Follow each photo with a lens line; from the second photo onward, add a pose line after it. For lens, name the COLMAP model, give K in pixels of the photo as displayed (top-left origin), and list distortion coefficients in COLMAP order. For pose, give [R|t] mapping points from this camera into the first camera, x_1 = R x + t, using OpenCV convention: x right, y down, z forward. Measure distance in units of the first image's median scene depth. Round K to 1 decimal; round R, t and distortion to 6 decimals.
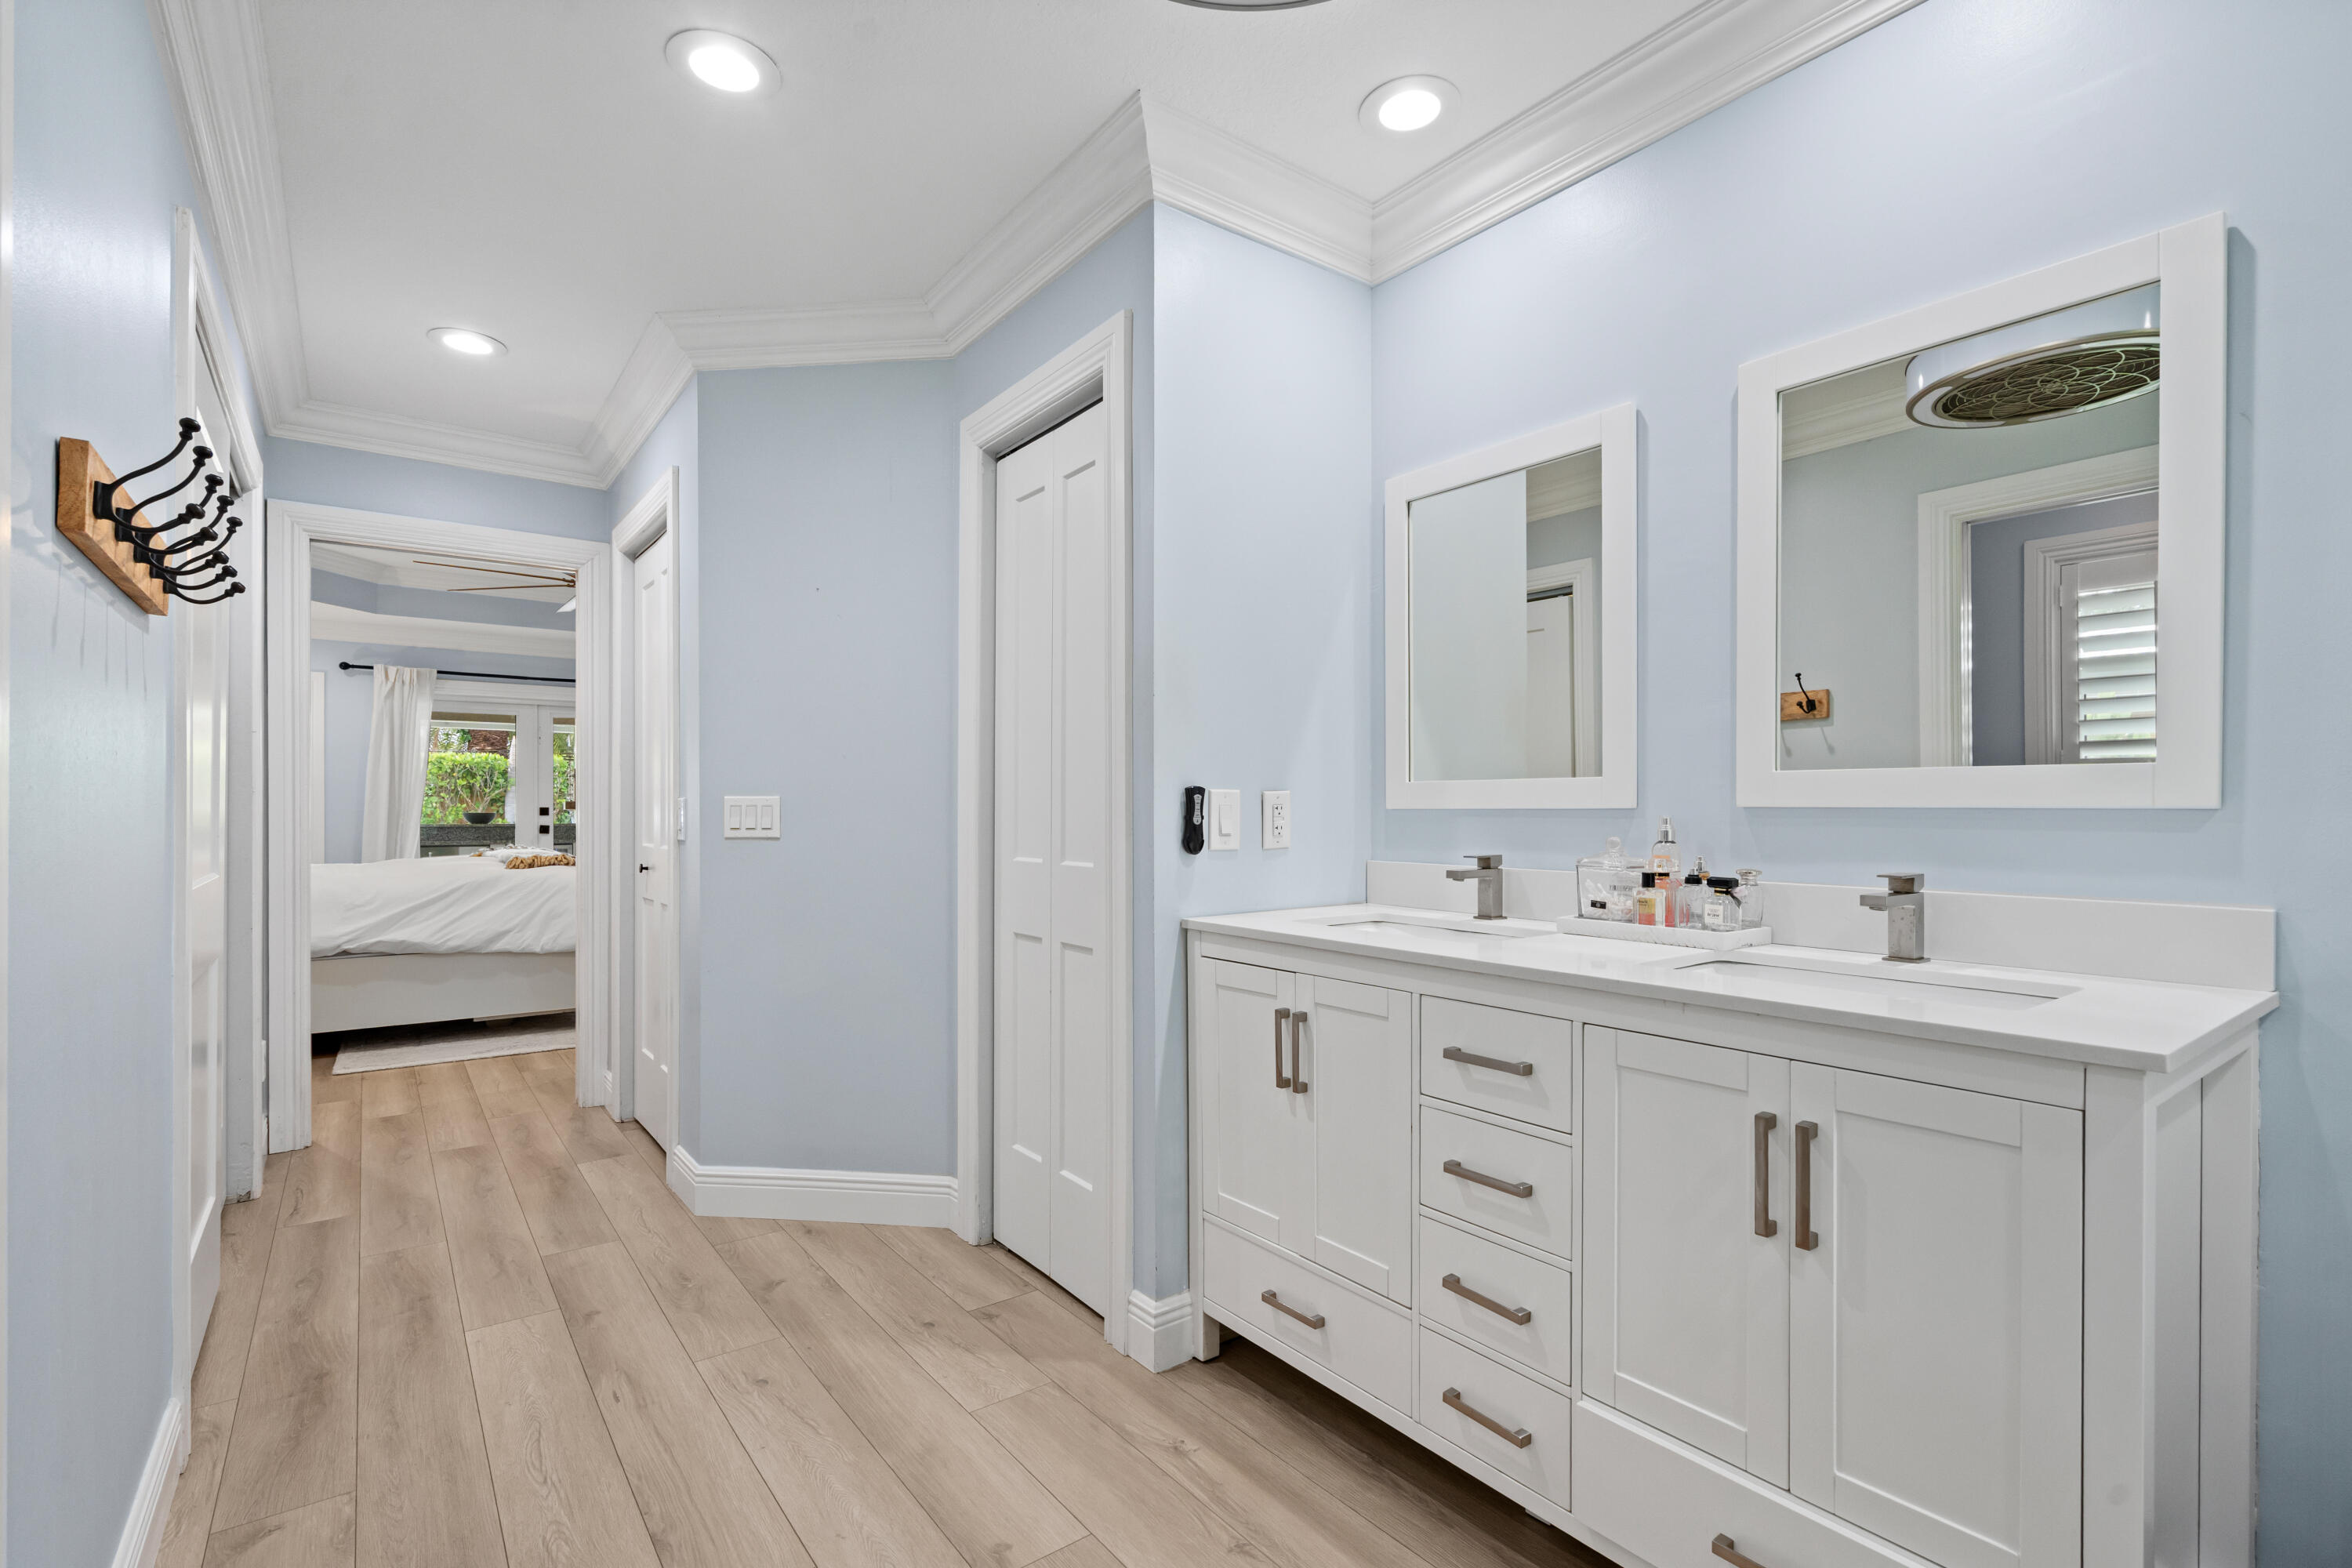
lens RADIAL K [[1072.5, 0, 1178.2], [0, 1072.5, 772.7], [0, 0, 1]] dist [0.037975, 0.000304]
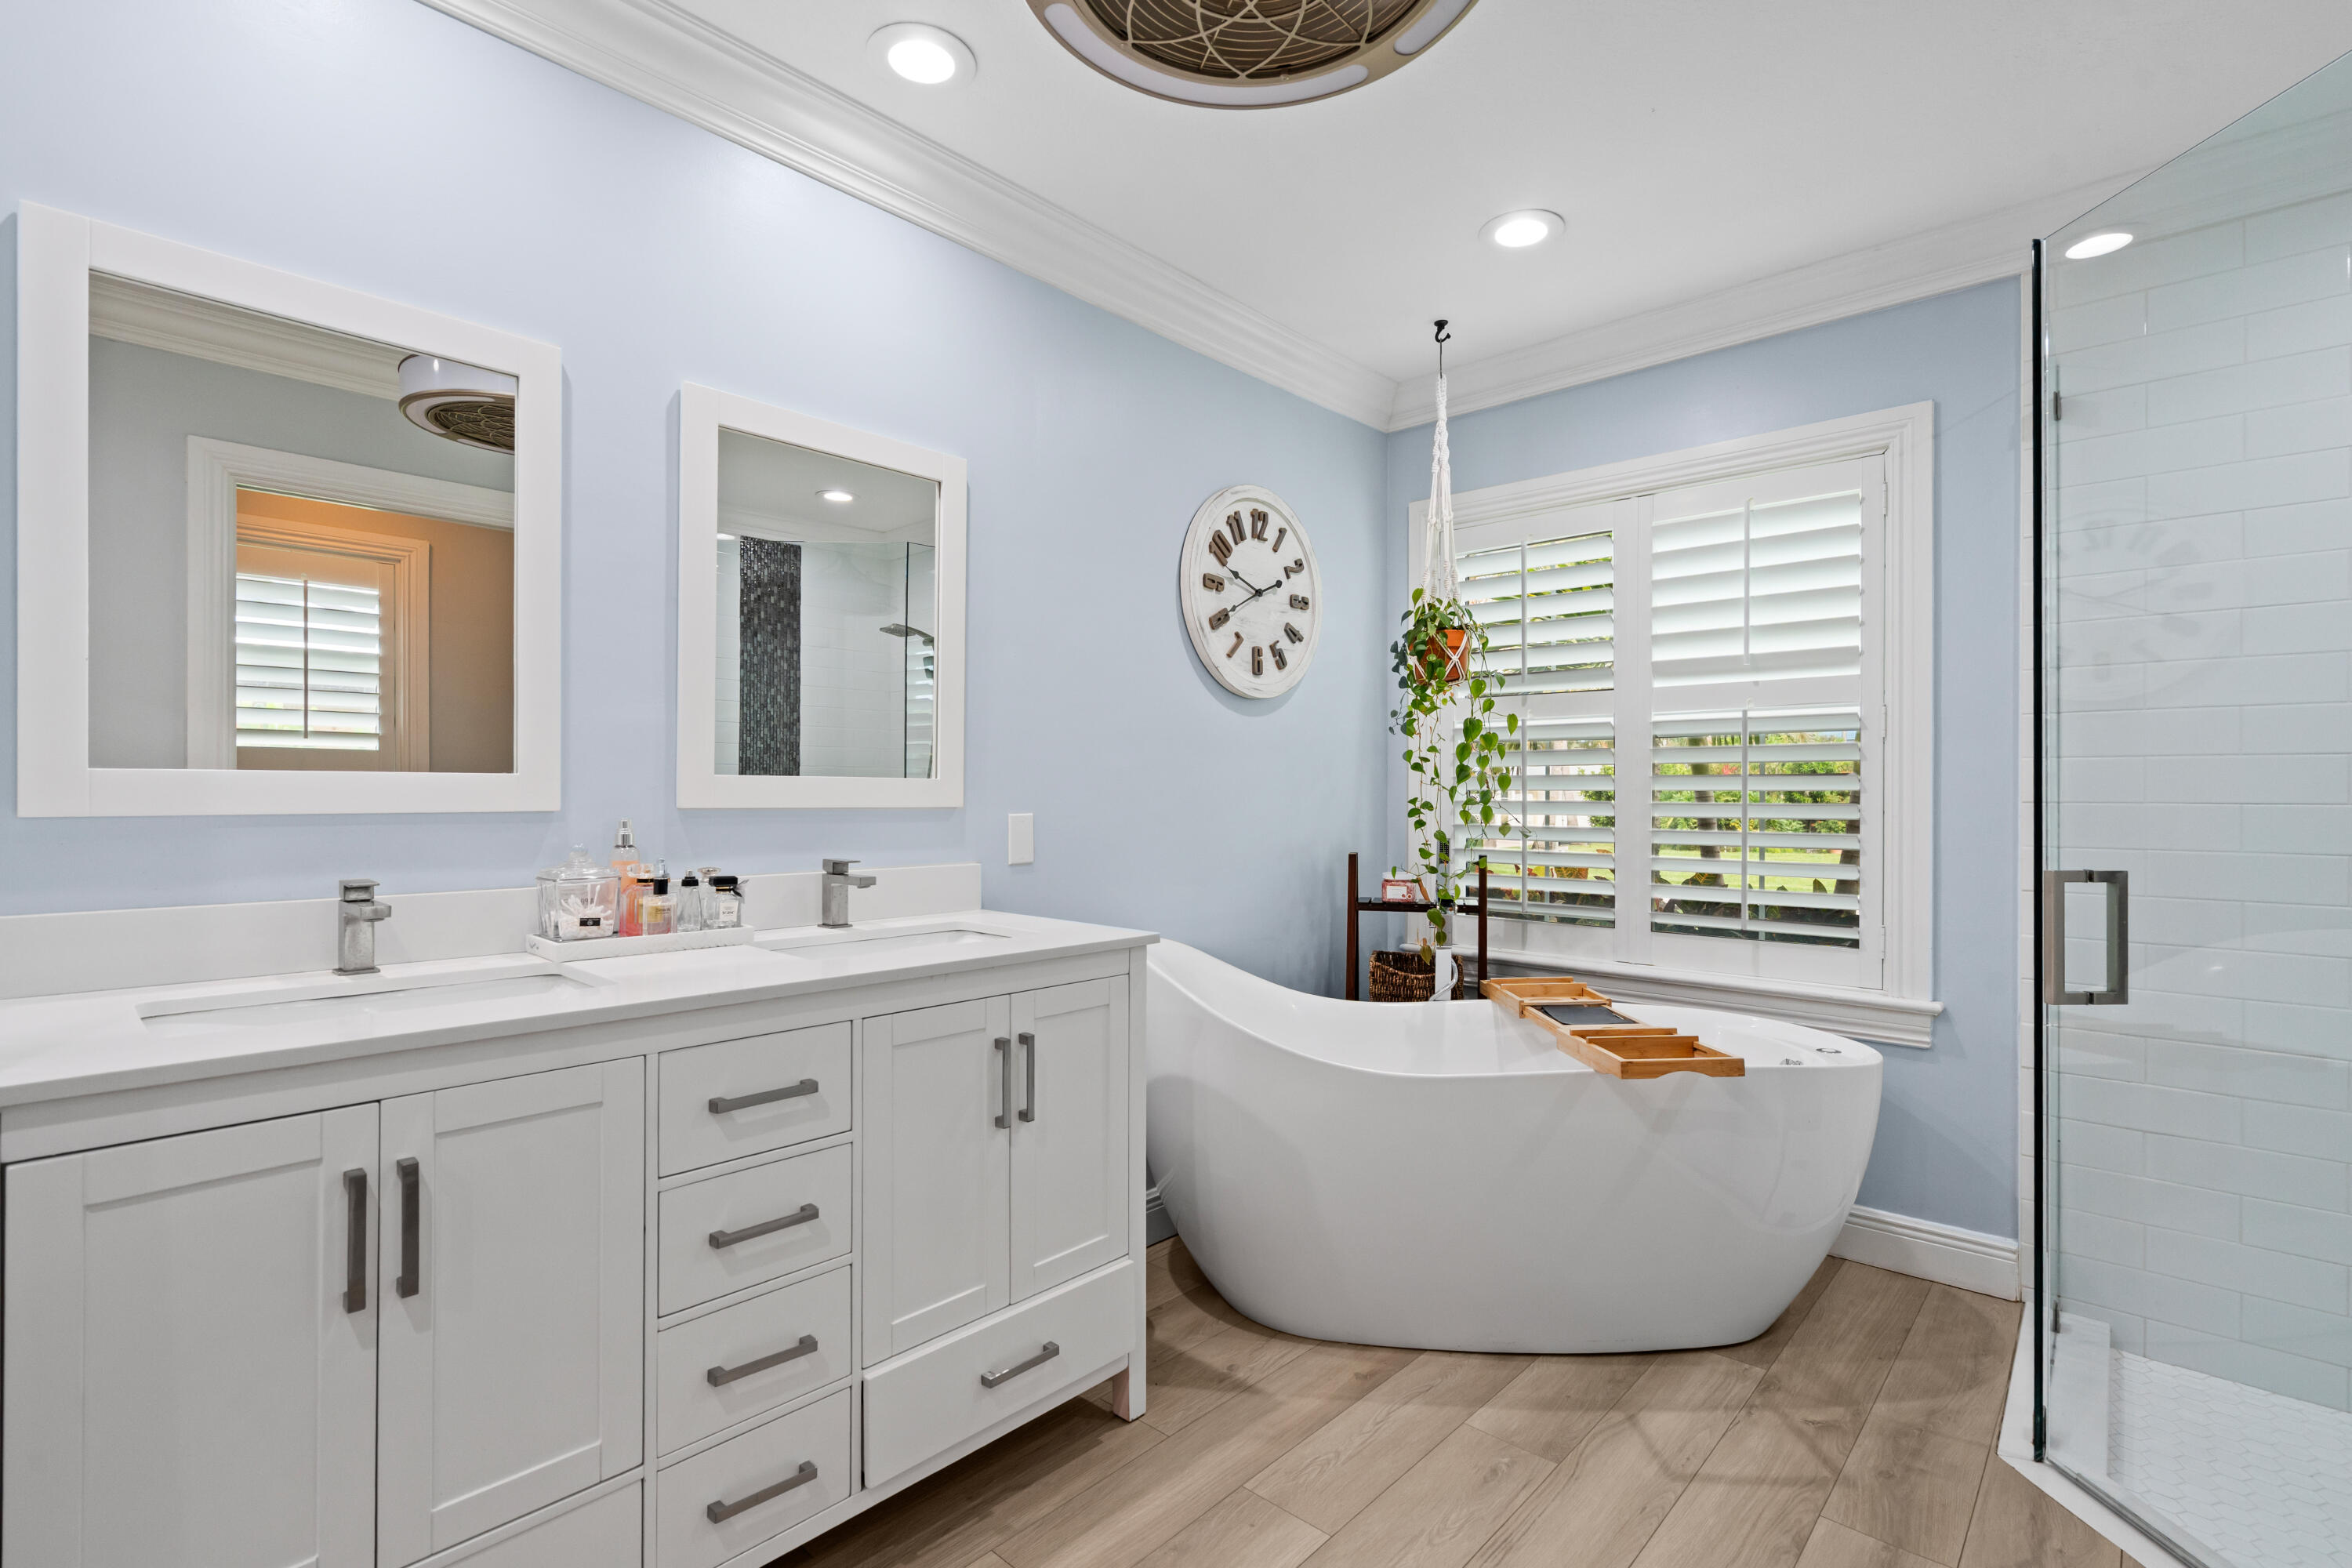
lens RADIAL K [[1063.4, 0, 1173.0], [0, 1063.4, 781.8], [0, 0, 1]] dist [-0.004535, 0.000952]
pose [[-0.153241, 0.022321, 0.987937, -0.589370], [-0.023259, 0.999386, -0.026187, 0.024023], [-0.987915, -0.026992, -0.152628, 0.757386]]
